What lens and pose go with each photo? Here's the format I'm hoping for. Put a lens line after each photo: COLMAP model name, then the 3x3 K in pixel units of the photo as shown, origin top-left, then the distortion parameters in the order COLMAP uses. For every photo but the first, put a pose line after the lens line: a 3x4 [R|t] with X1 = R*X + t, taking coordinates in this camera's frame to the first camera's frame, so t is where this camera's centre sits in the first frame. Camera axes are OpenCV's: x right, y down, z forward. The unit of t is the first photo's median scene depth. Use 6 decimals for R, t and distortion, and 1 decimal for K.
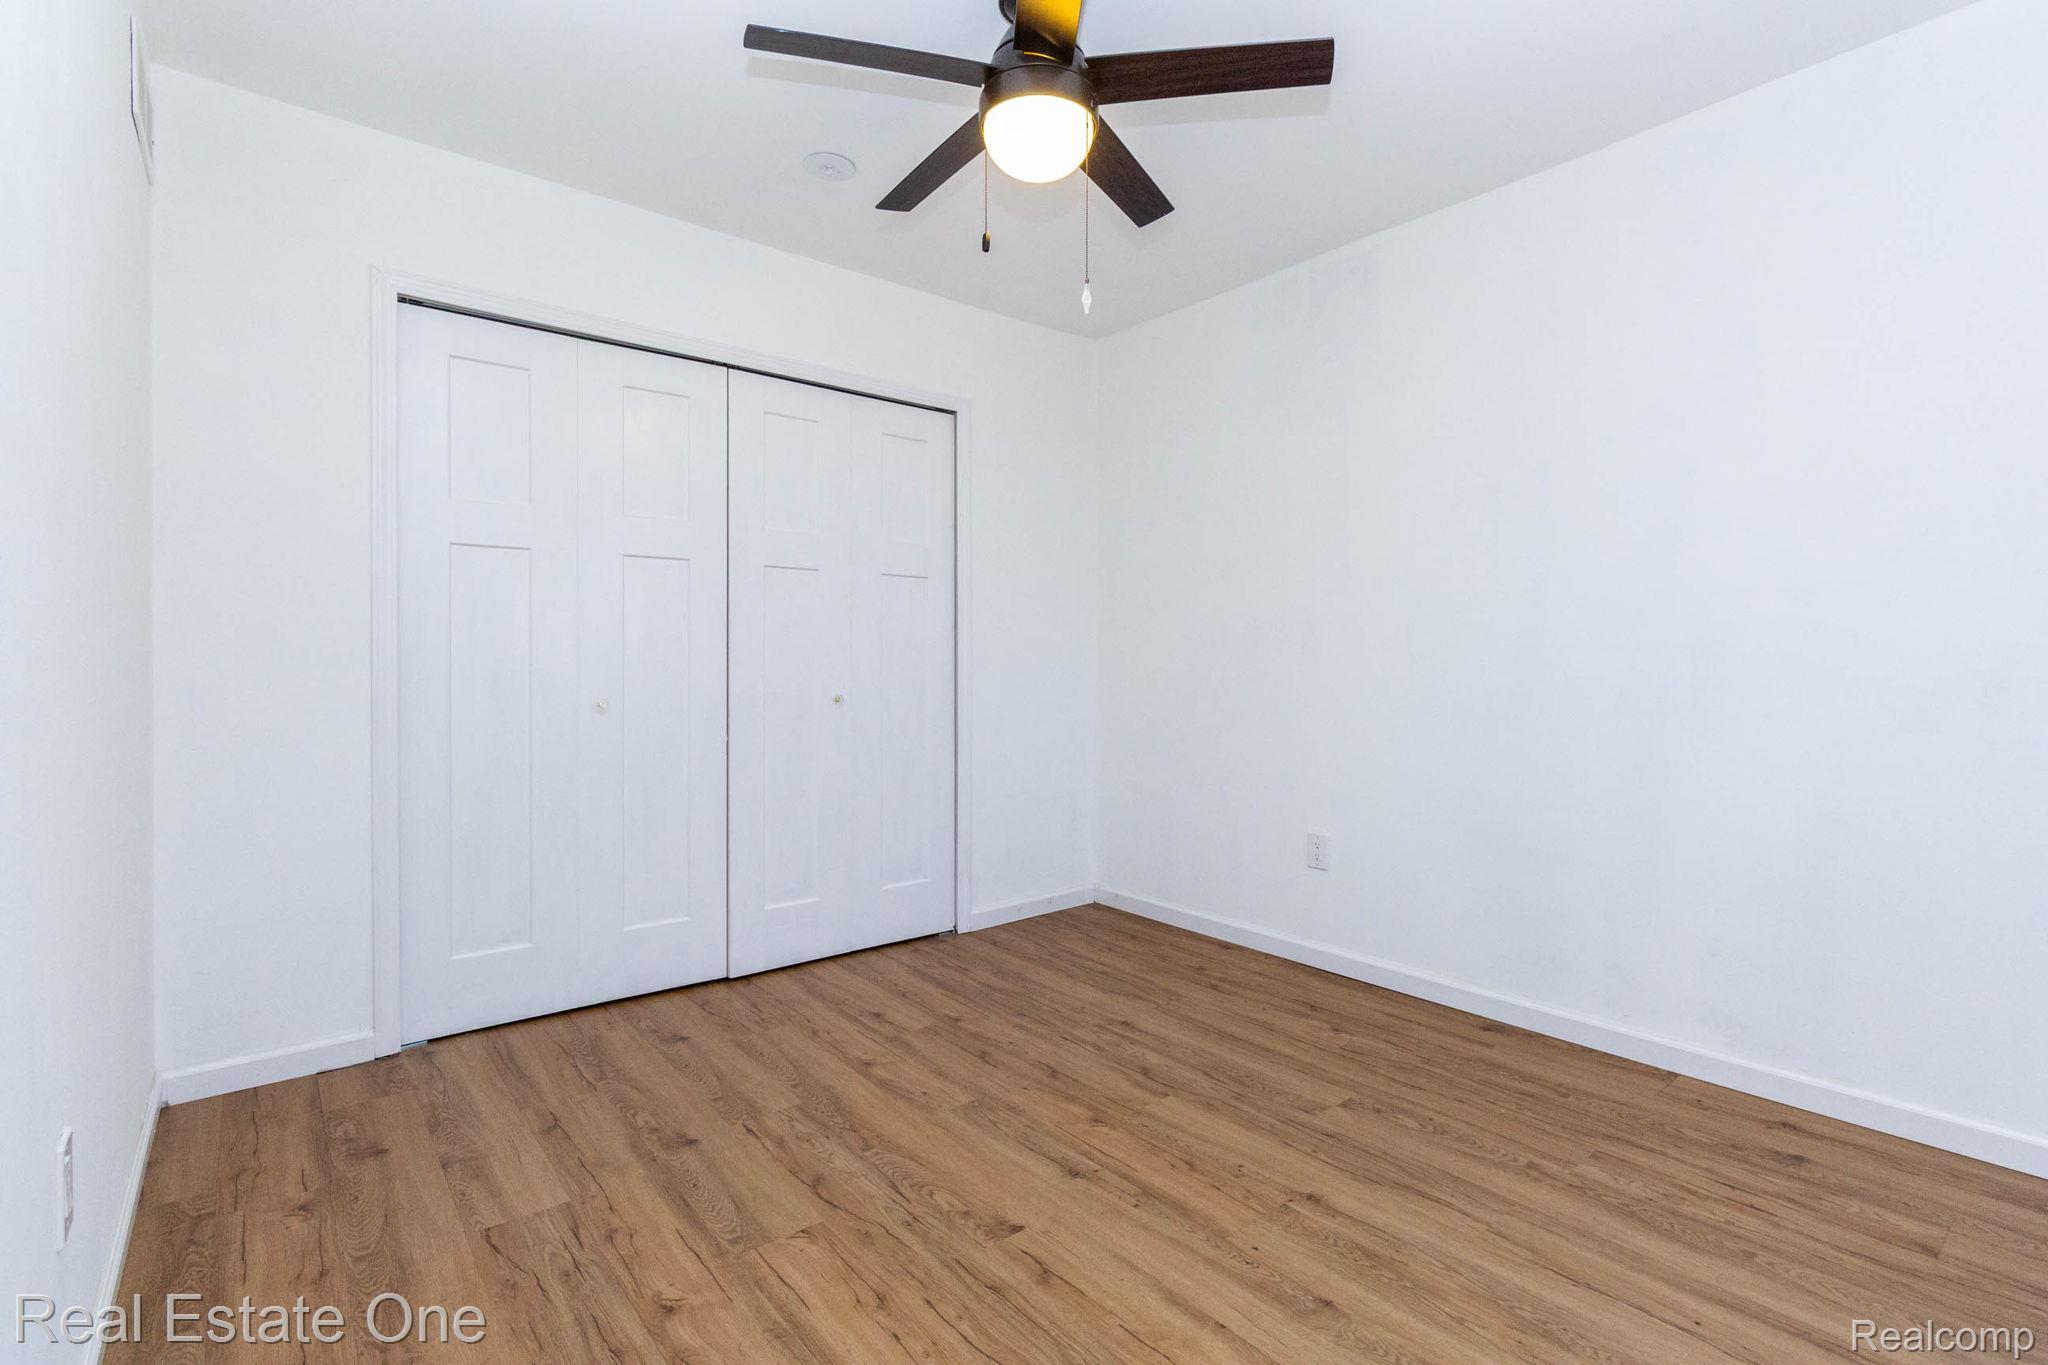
lens RADIAL K [[942.7, 0, 1024.1], [0, 942.7, 674.4], [0, 0, 1]] dist [-0.001024, 0.001233]
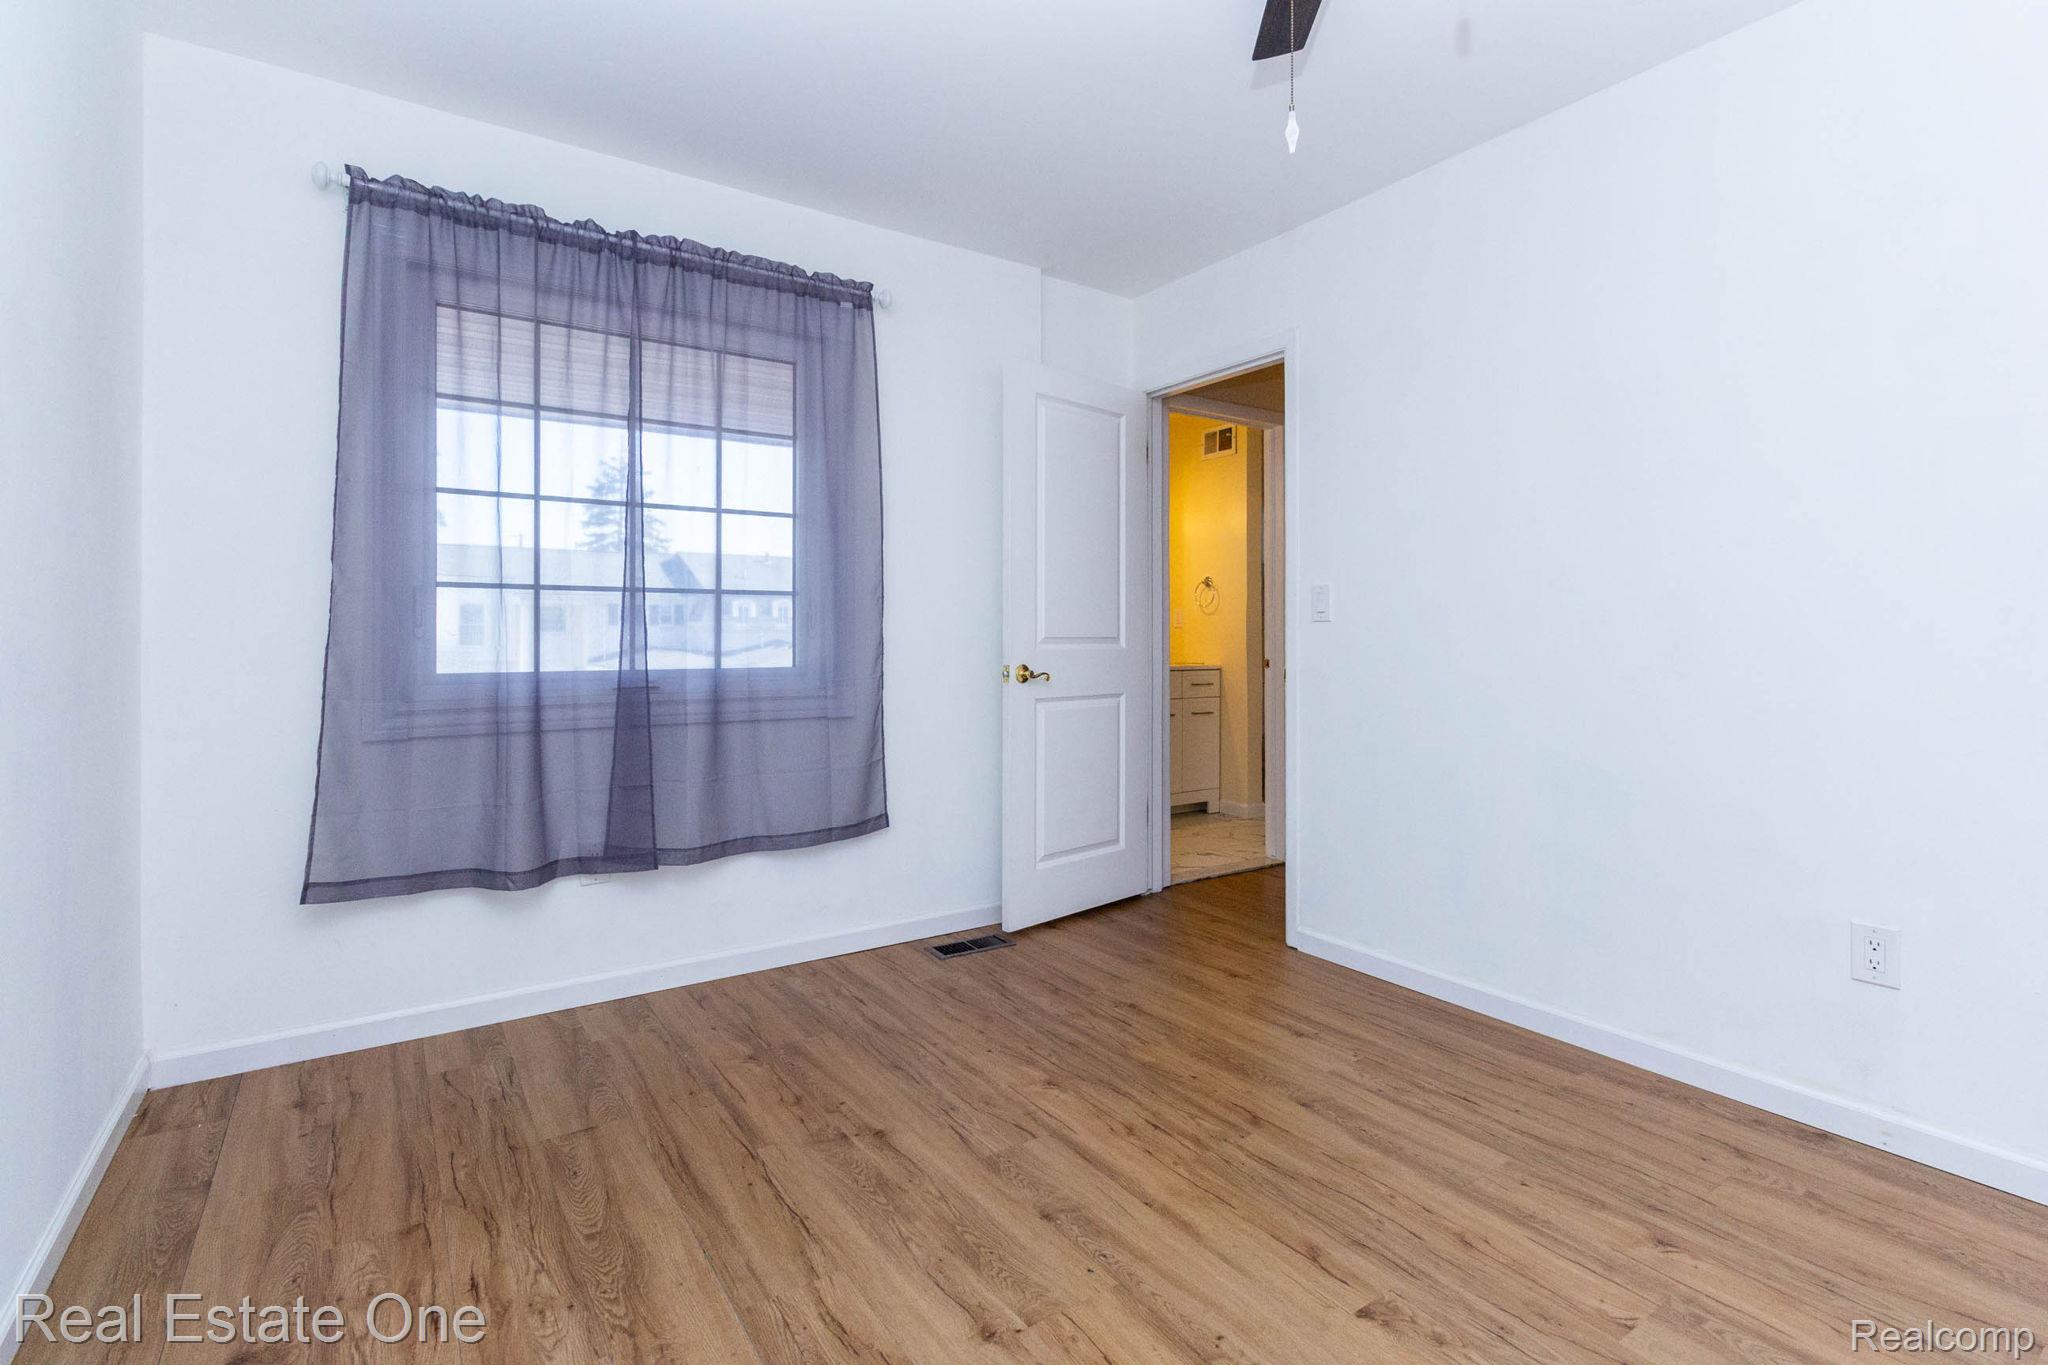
lens RADIAL K [[942.7, 0, 1024.9], [0, 942.7, 664.6], [0, 0, 1]] dist [-0.001024, 0.001233]
pose [[-0.995829, -0.003695, 0.091164, 0.232347], [0.000491, 0.998948, 0.045856, -0.030936], [-0.091238, 0.045709, -0.994780, 1.946225]]
